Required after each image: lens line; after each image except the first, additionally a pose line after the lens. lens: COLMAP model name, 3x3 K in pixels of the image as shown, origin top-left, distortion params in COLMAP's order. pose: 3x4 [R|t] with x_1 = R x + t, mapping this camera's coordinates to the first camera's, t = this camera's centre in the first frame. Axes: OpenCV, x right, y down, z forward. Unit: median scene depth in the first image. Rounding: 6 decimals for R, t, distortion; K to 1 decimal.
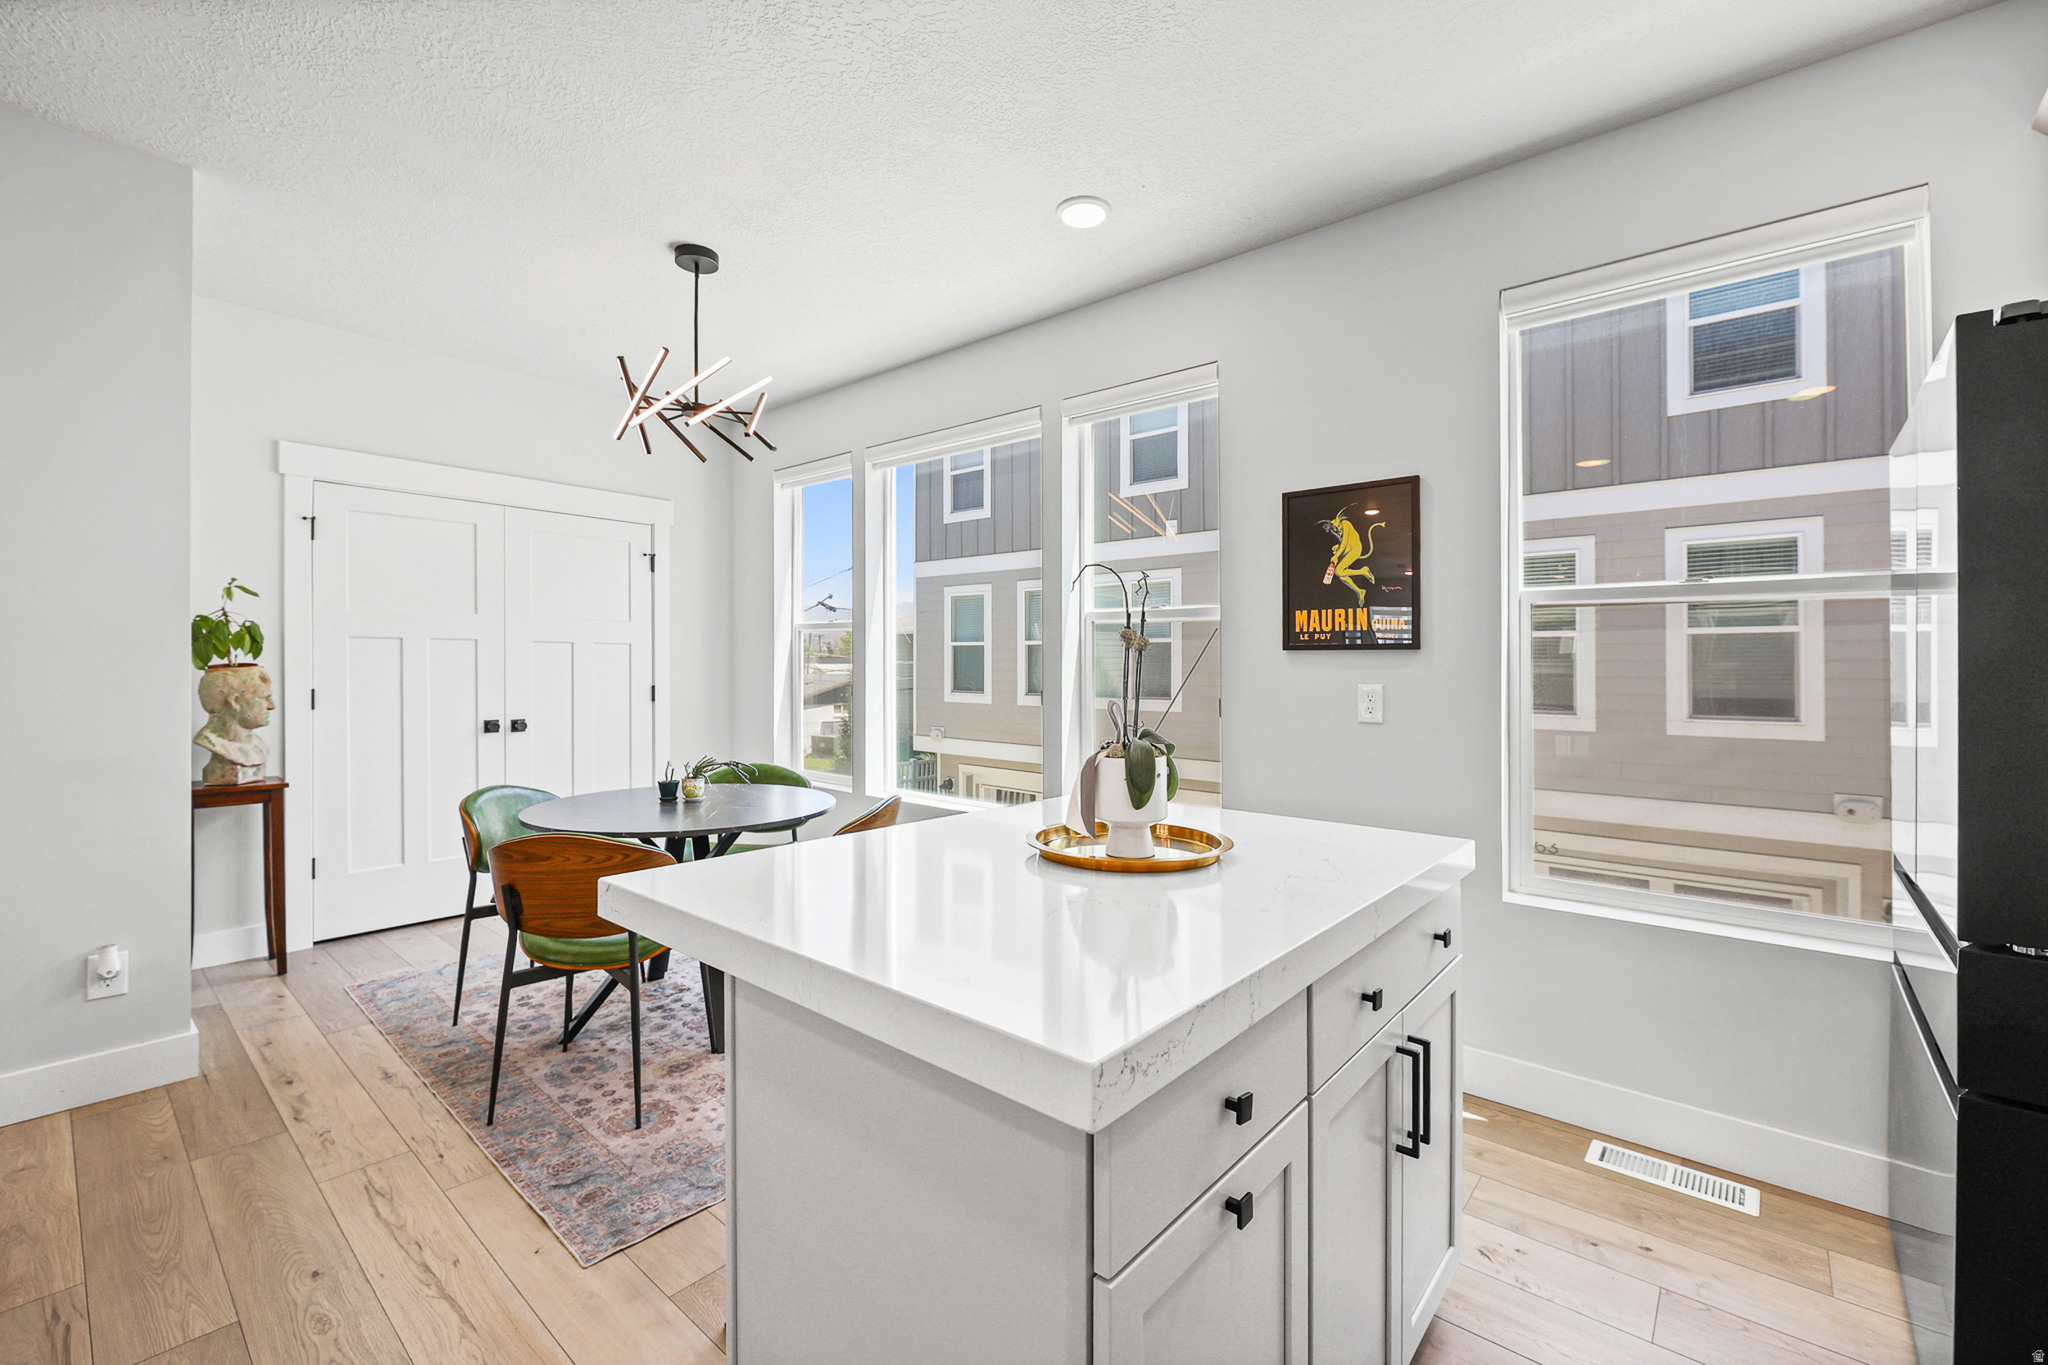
lens RADIAL K [[855.6, 0, 1035.5], [0, 855.6, 655.6], [0, 0, 1]] dist [0.000458, -0.000471]
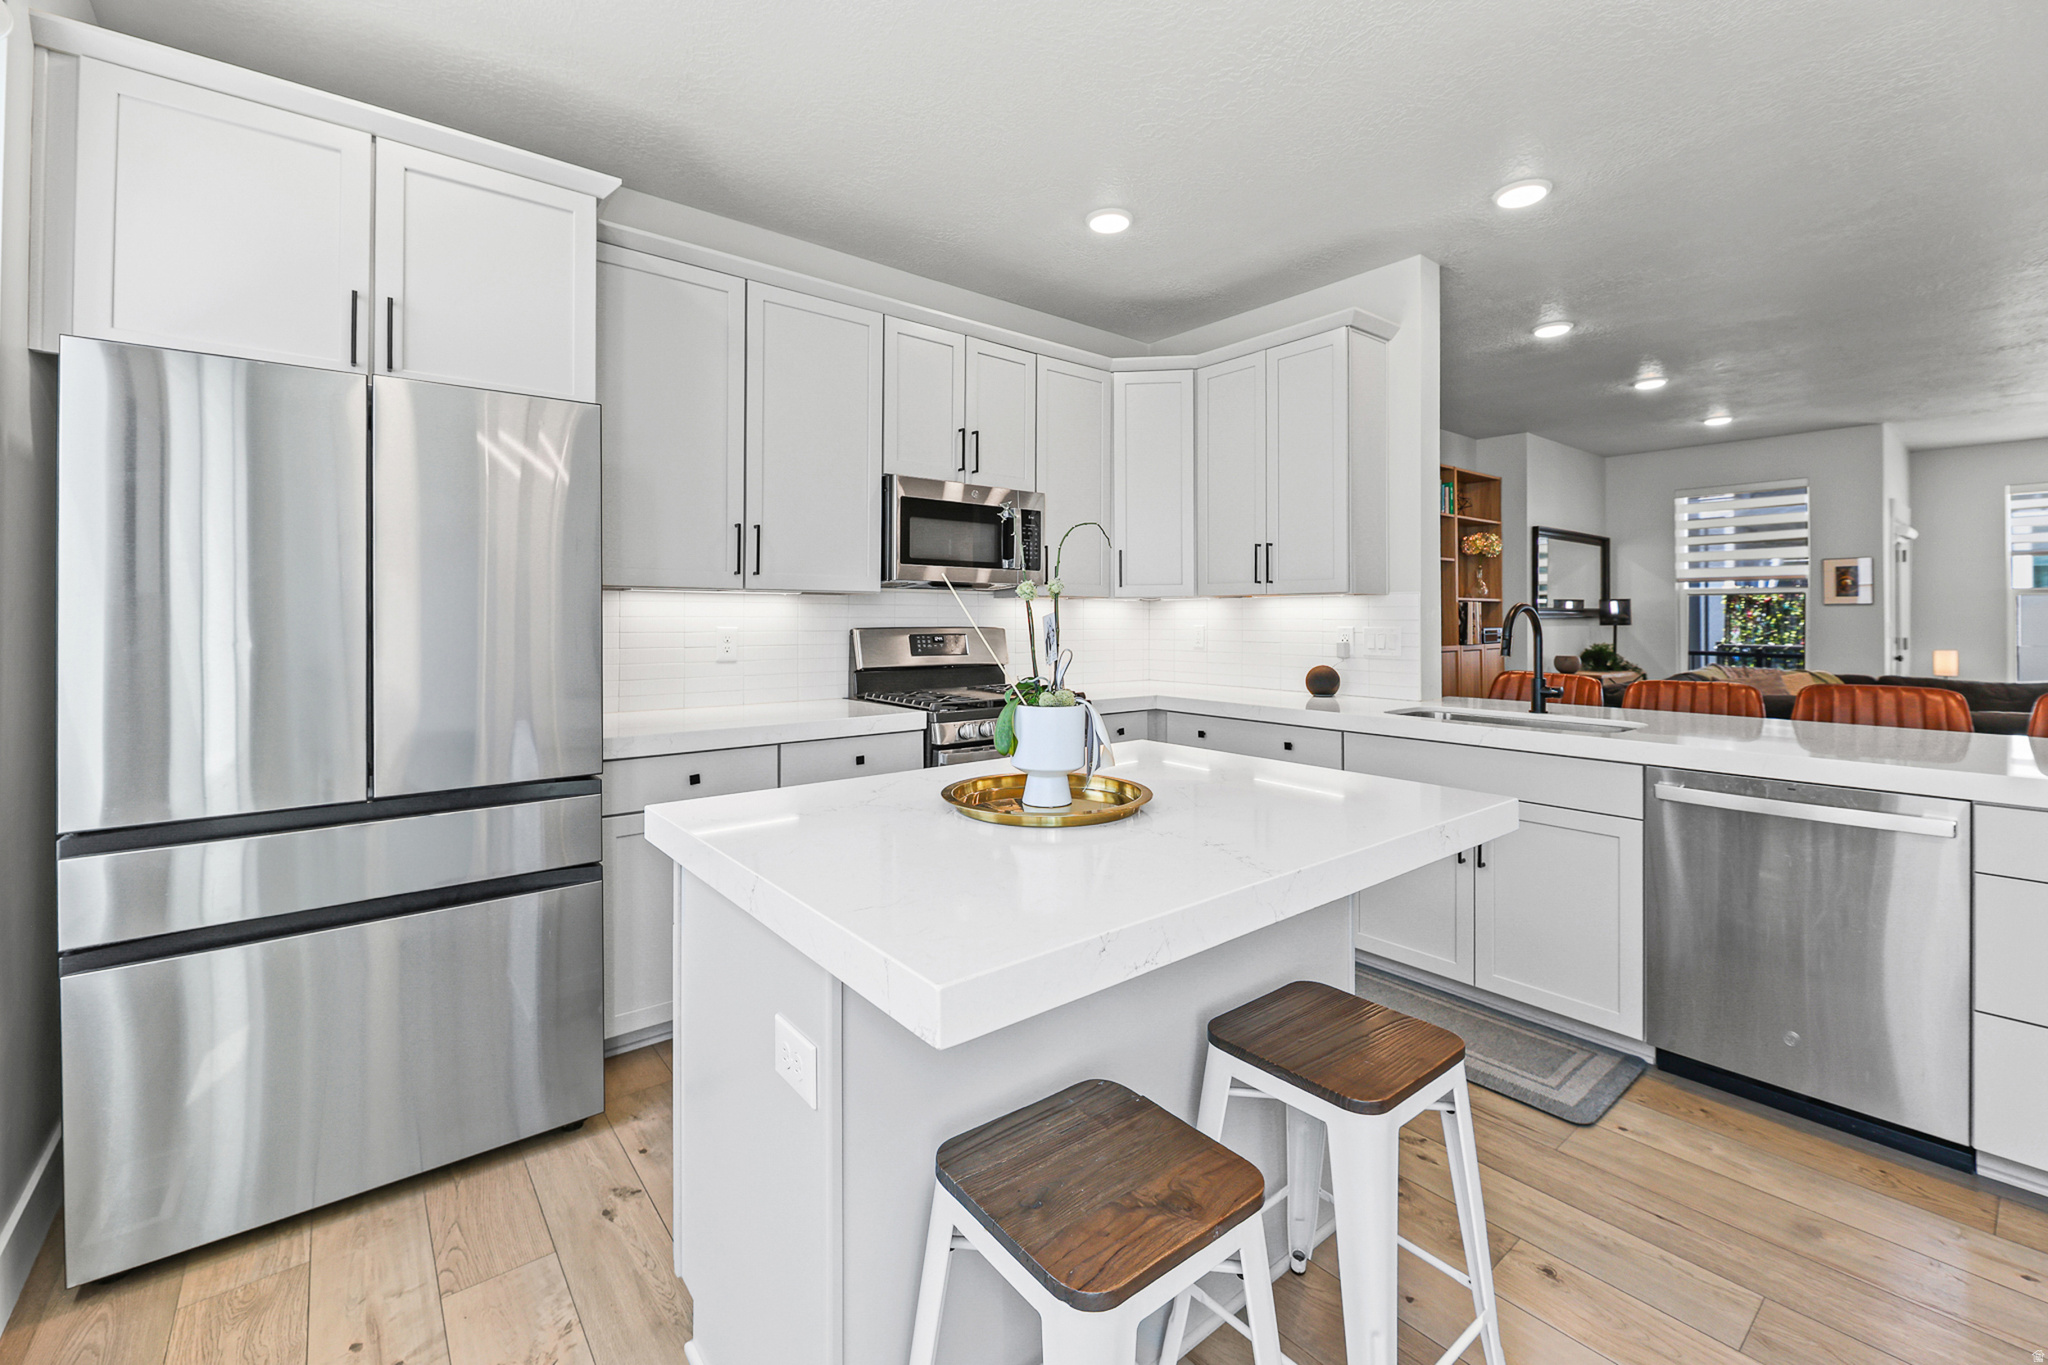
lens RADIAL K [[853.3, 0, 1026.3], [0, 853.3, 615.9], [0, 0, 1]] dist [-0.017078, -0.000248]
pose [[-0.982980, -0.004850, 0.183647, -0.008038], [-0.008923, 0.999732, -0.021356, 0.024570], [-0.183494, -0.022631, -0.982760, 1.077875]]
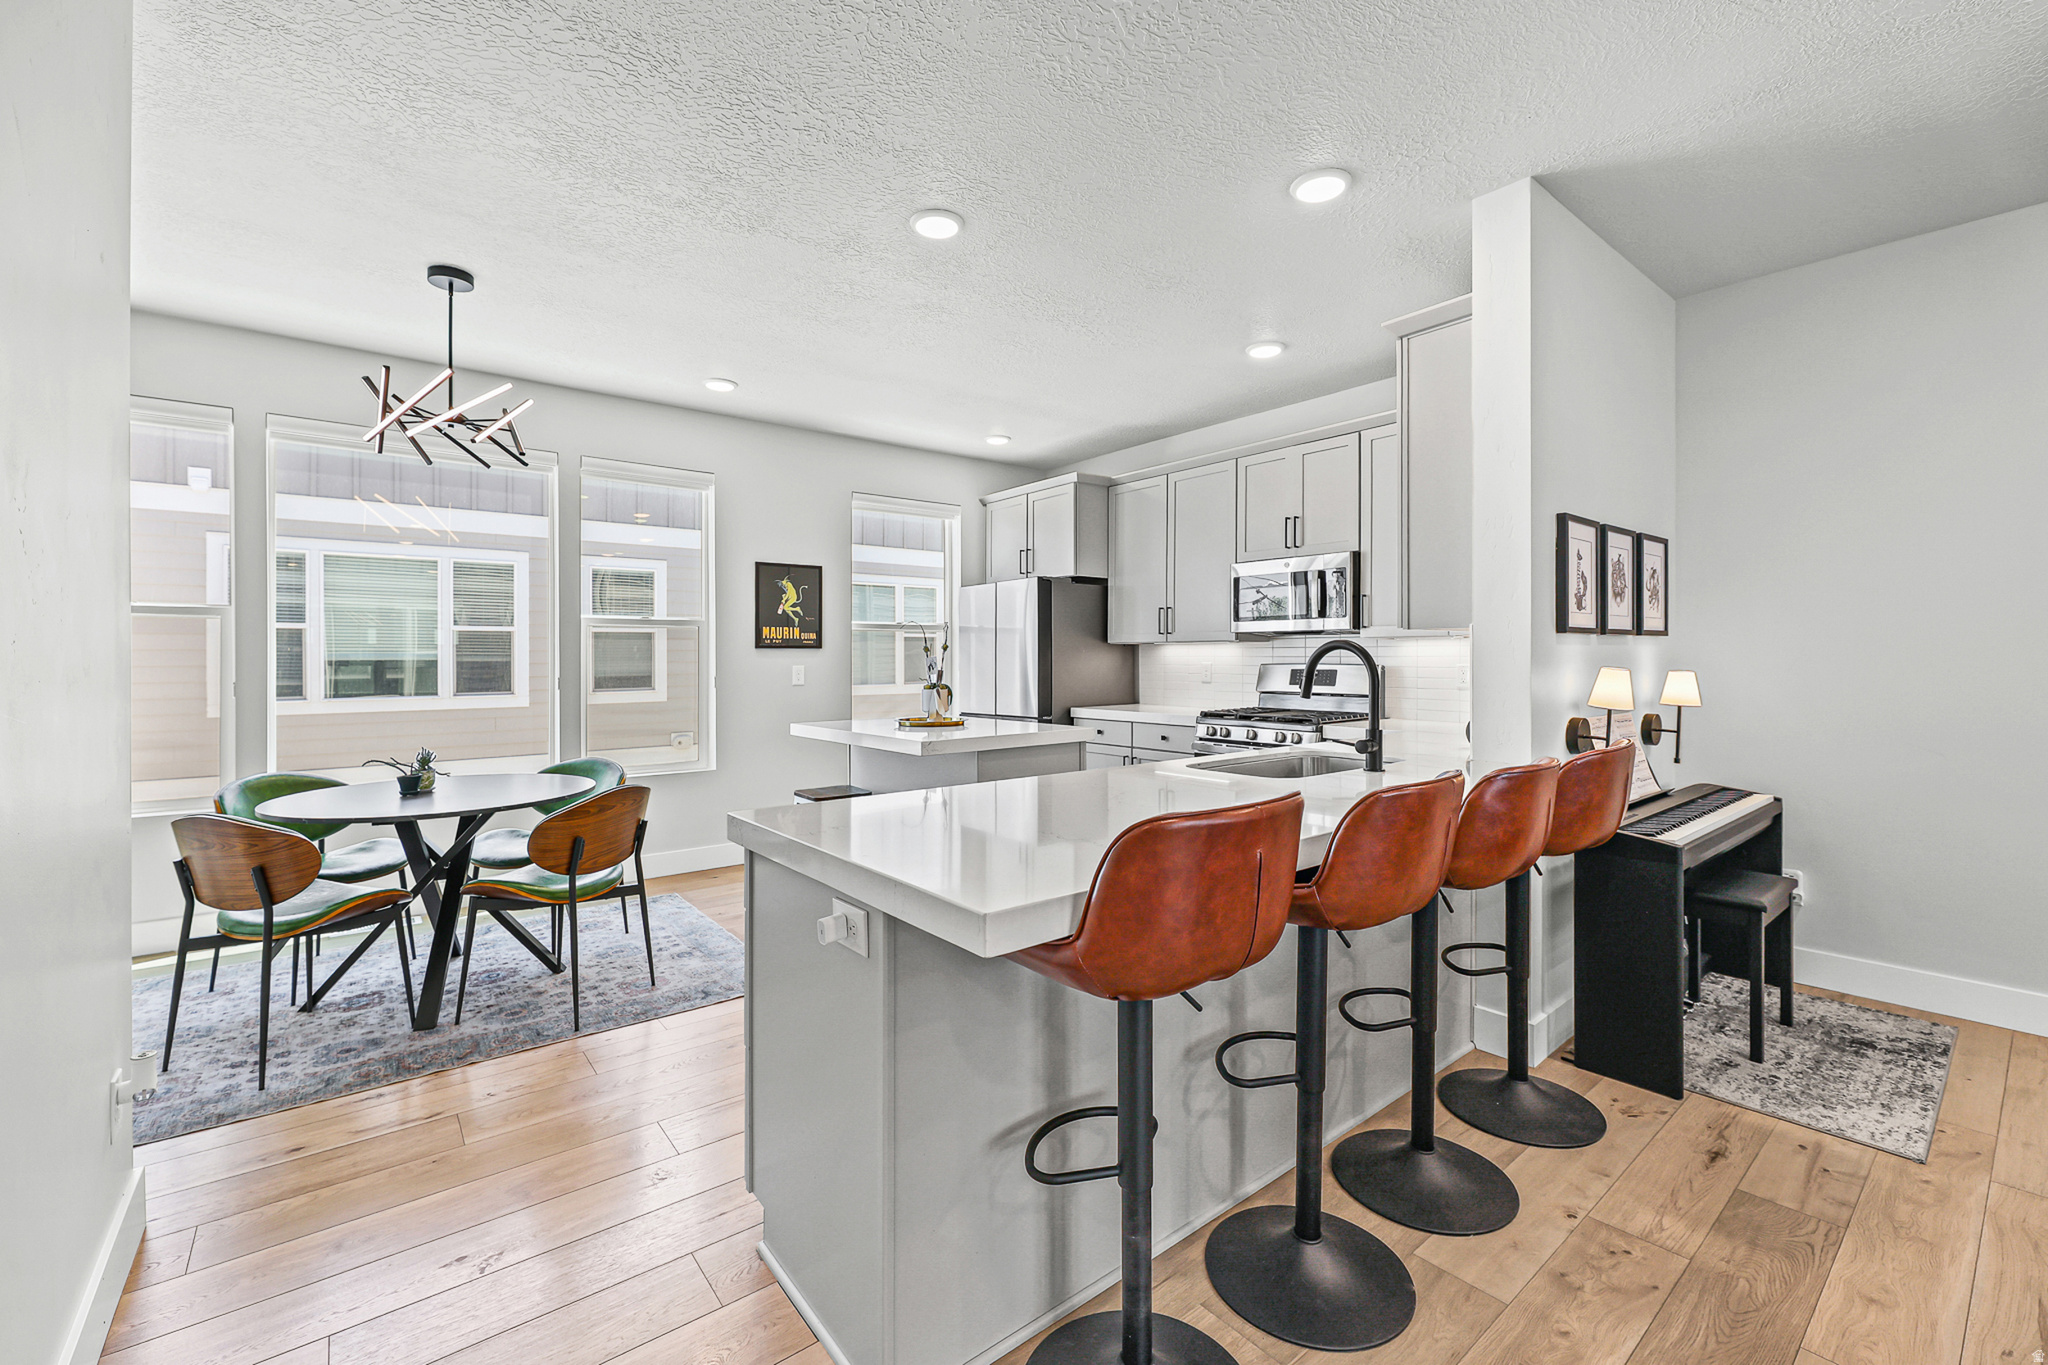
lens RADIAL K [[855.6, 0, 1035.5], [0, 855.6, 655.6], [0, 0, 1]] dist [0.000458, -0.000471]
pose [[0.181105, -0.006482, 0.983442, -1.406805], [-0.007927, 0.999936, 0.008051, -0.010124], [-0.983432, -0.009254, 0.181042, 0.089032]]
